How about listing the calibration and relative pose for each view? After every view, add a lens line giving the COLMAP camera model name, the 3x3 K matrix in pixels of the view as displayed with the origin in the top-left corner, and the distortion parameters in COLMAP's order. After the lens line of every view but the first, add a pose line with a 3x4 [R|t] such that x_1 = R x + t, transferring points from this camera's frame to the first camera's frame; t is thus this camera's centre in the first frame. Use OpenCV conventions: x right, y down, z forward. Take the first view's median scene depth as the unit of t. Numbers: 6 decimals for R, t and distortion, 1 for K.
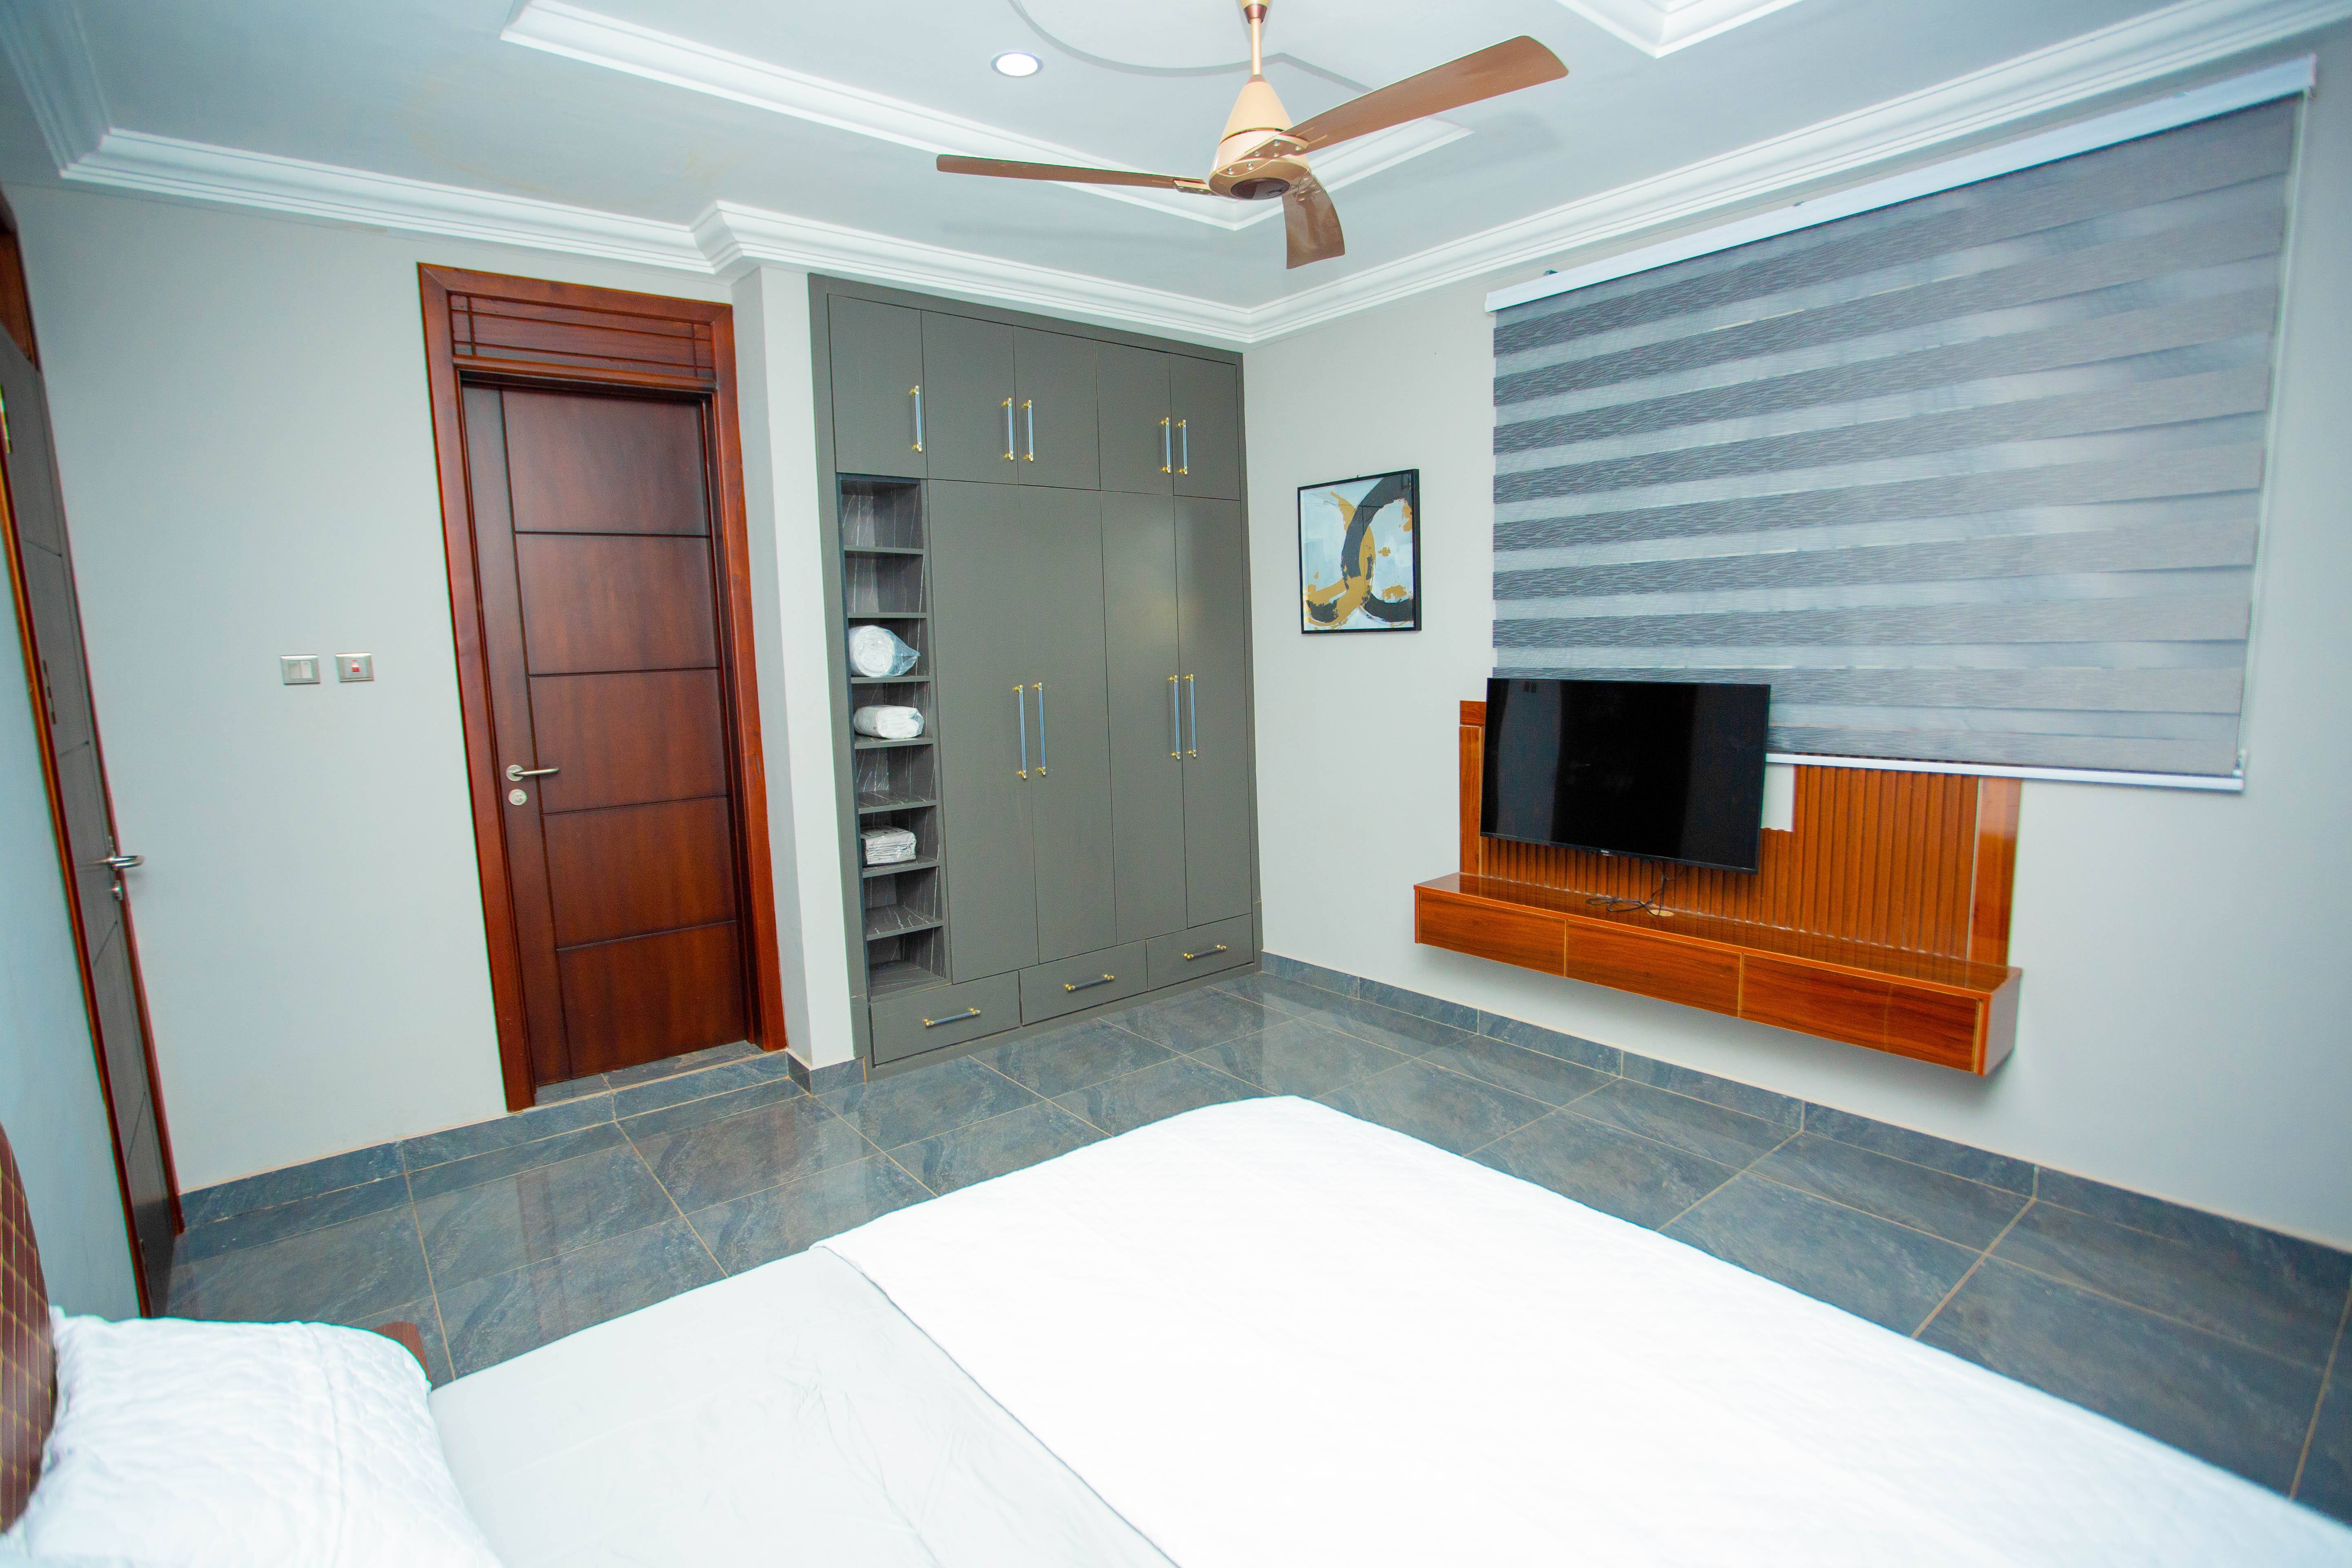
lens RADIAL K [[1139.4, 0, 1175.0], [0, 1139.4, 790.9], [0, 0, 1]] dist [-0.075409, 0.040201]
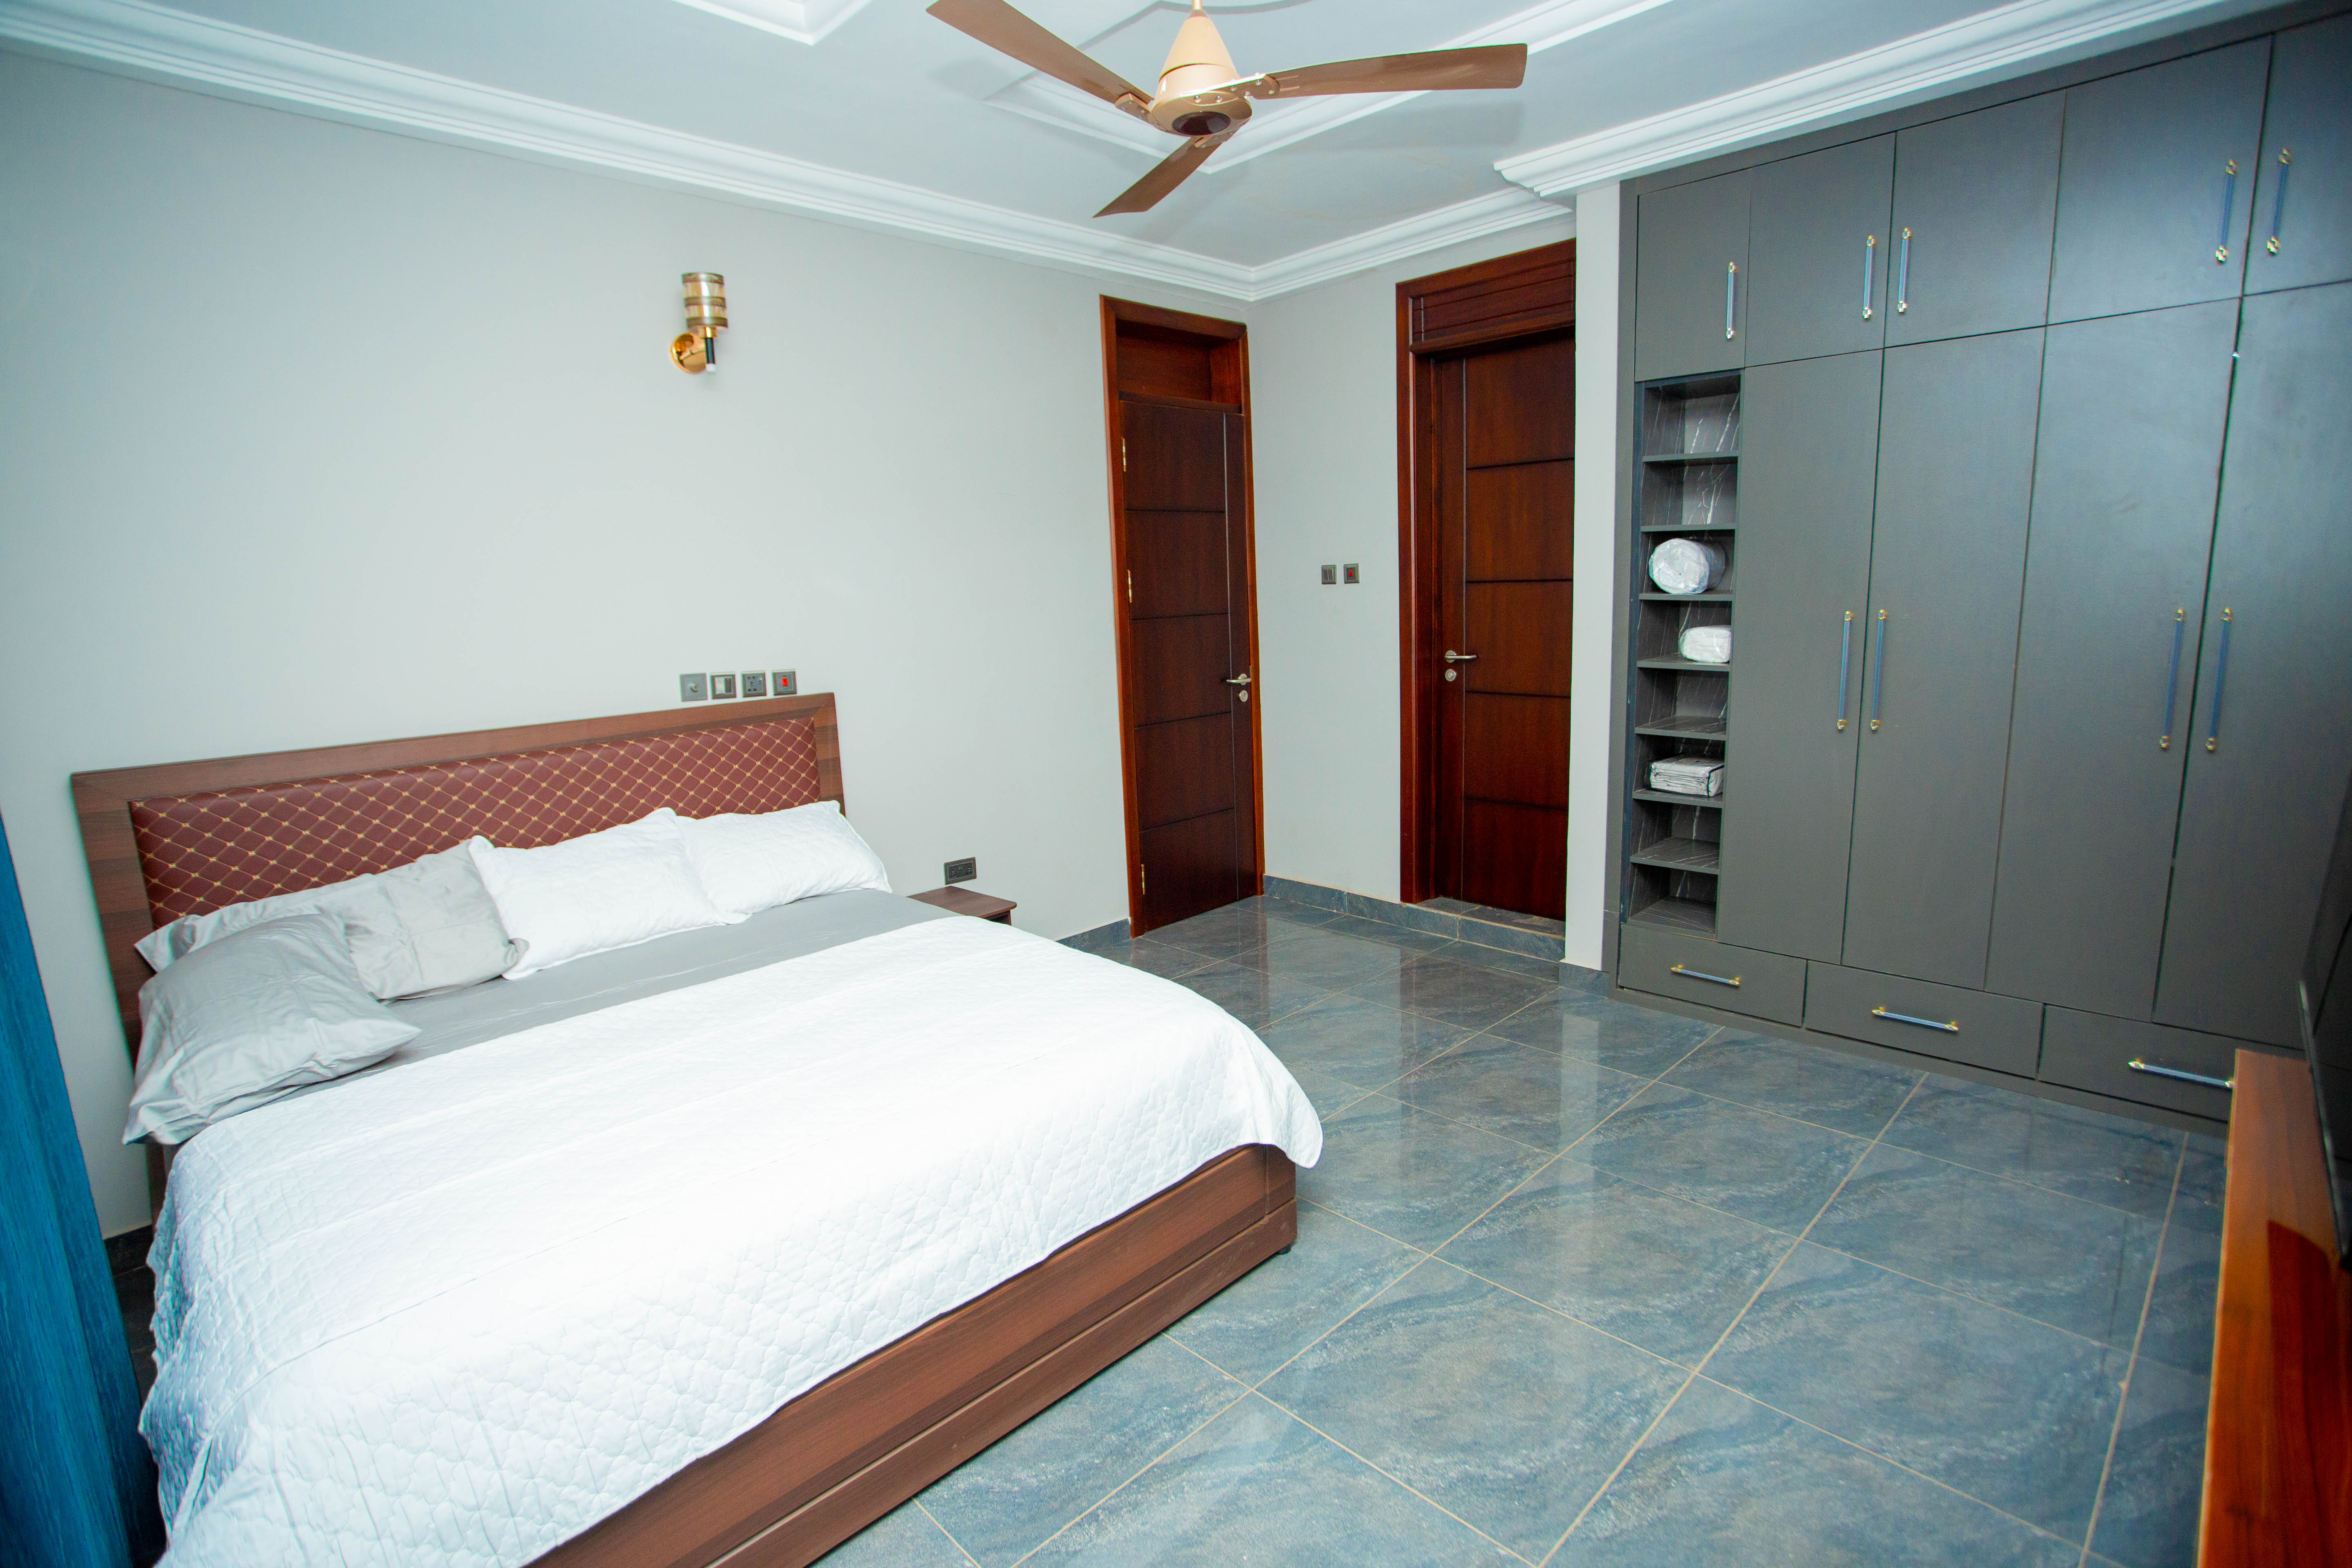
lens RADIAL K [[1139.4, 0, 1175.0], [0, 1139.4, 790.9], [0, 0, 1]] dist [-0.075409, 0.040201]
pose [[0.094453, 0.202682, -0.974679, 0.642257], [-0.103959, 0.975711, 0.192823, -0.077473], [0.990086, 0.083114, 0.113230, 0.493285]]
